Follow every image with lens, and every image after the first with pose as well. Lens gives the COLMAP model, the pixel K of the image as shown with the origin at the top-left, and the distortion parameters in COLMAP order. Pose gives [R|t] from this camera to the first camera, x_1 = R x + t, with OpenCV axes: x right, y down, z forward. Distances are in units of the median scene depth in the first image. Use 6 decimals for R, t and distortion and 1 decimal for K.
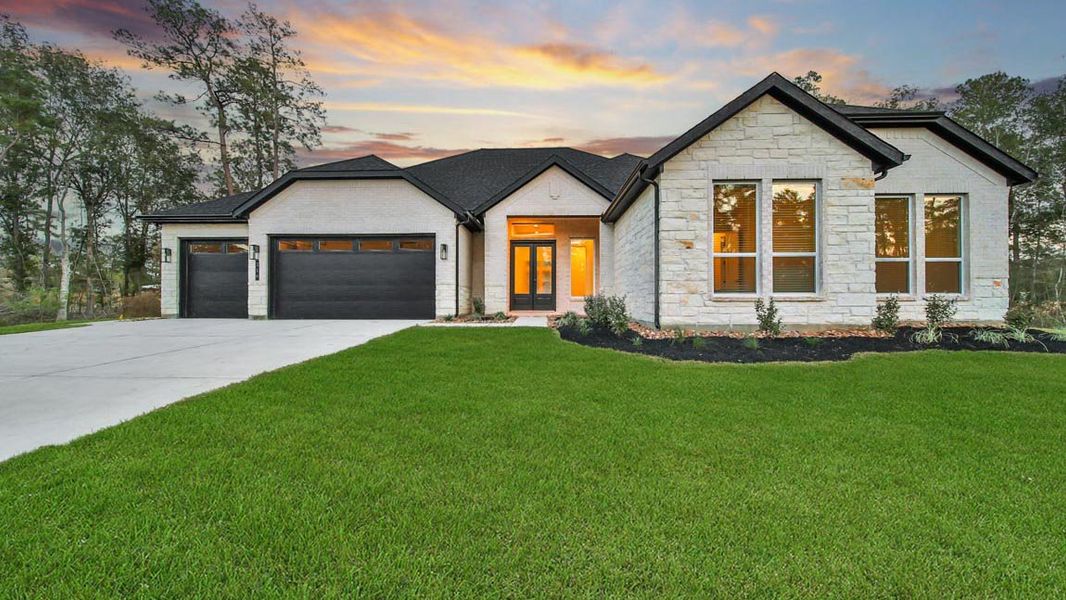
lens RADIAL K [[368.5, 0, 495.1], [0, 368.5, 295.1], [0, 0, 1]] dist [0.001254, -0.000013]
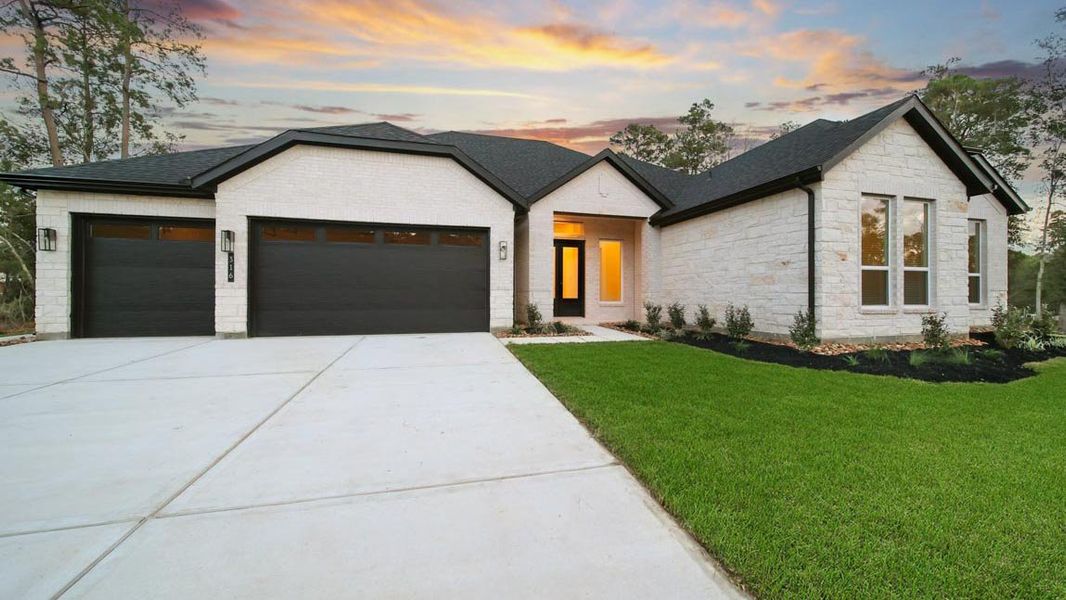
lens RADIAL K [[388.5, 0, 545.0], [0, 388.5, 300.2], [0, 0, 1]] dist [-0.003585, -0.000134]
pose [[0.957401, -0.000275, 0.288760, -0.294338], [-0.003367, 0.999921, 0.012117, -0.016529], [-0.288741, -0.012573, 0.957325, 0.130380]]
